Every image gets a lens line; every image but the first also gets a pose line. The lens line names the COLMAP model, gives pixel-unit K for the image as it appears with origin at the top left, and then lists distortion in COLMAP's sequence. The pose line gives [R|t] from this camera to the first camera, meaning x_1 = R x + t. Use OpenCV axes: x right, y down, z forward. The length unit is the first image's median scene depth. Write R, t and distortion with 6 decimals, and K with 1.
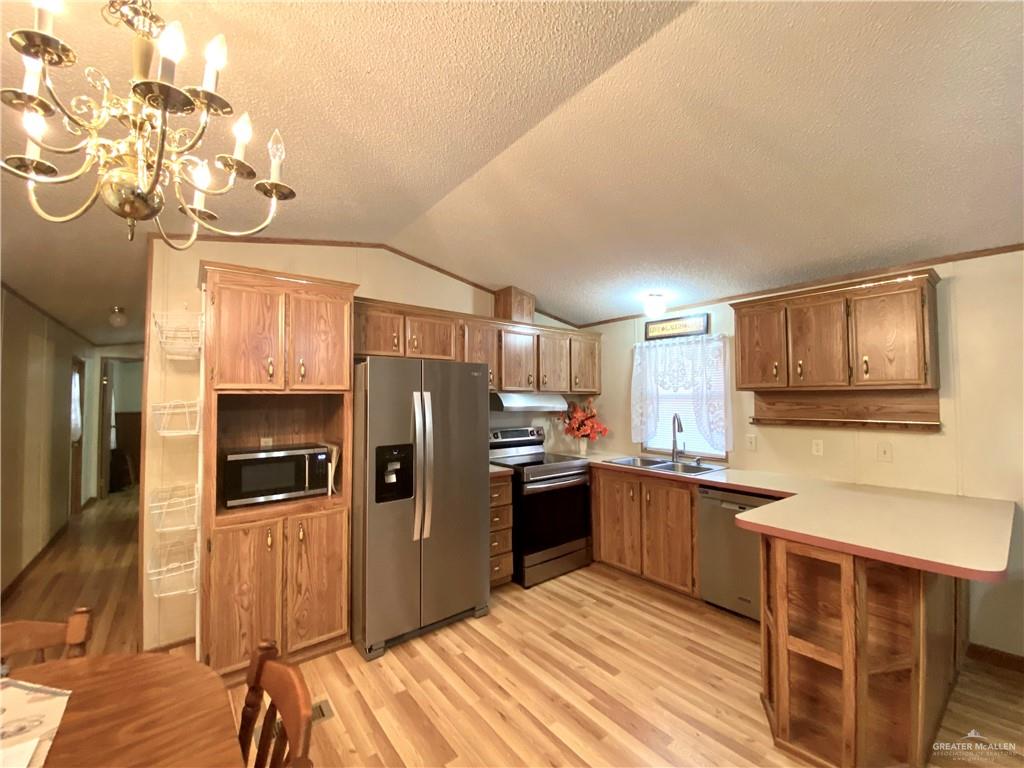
lens RADIAL K [[408.8, 0, 510.7], [0, 408.8, 386.4], [0, 0, 1]] dist [0.002195, 0.000056]
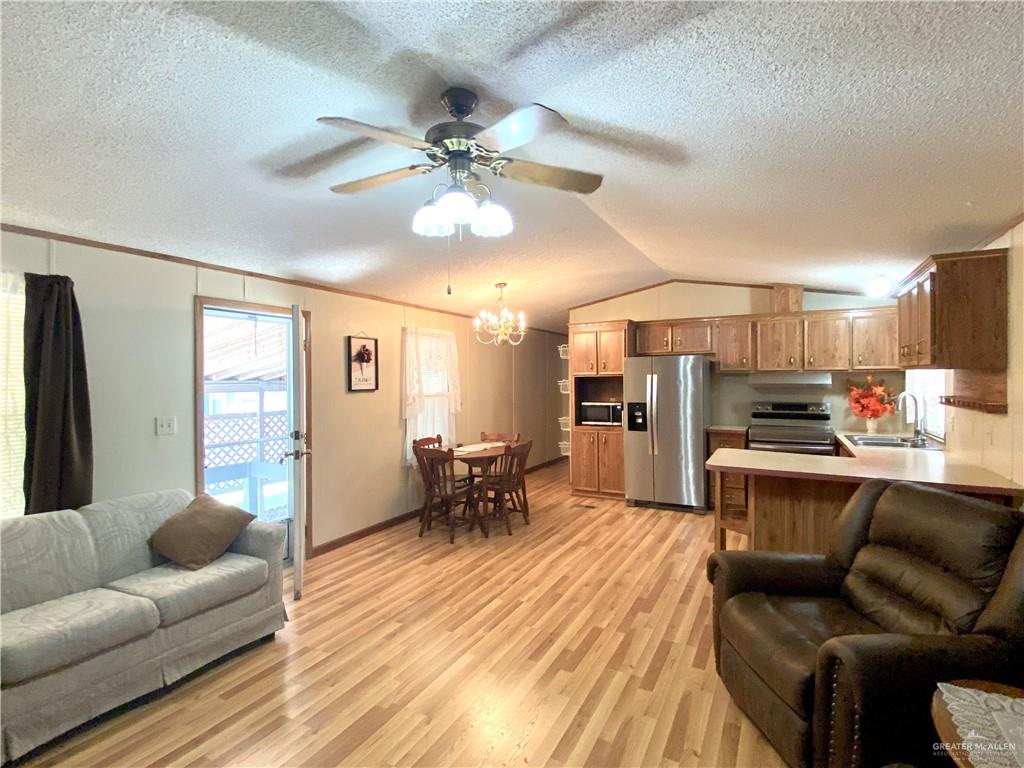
lens RADIAL K [[507.7, 0, 510.2], [0, 507.7, 381.2], [0, 0, 1]] dist [0.000031, 0.000000]
pose [[0.396594, 0.003105, -0.917989, 1.656928], [0.042805, 0.998844, 0.021871, -0.035975], [0.916996, -0.047969, 0.396002, -0.489867]]
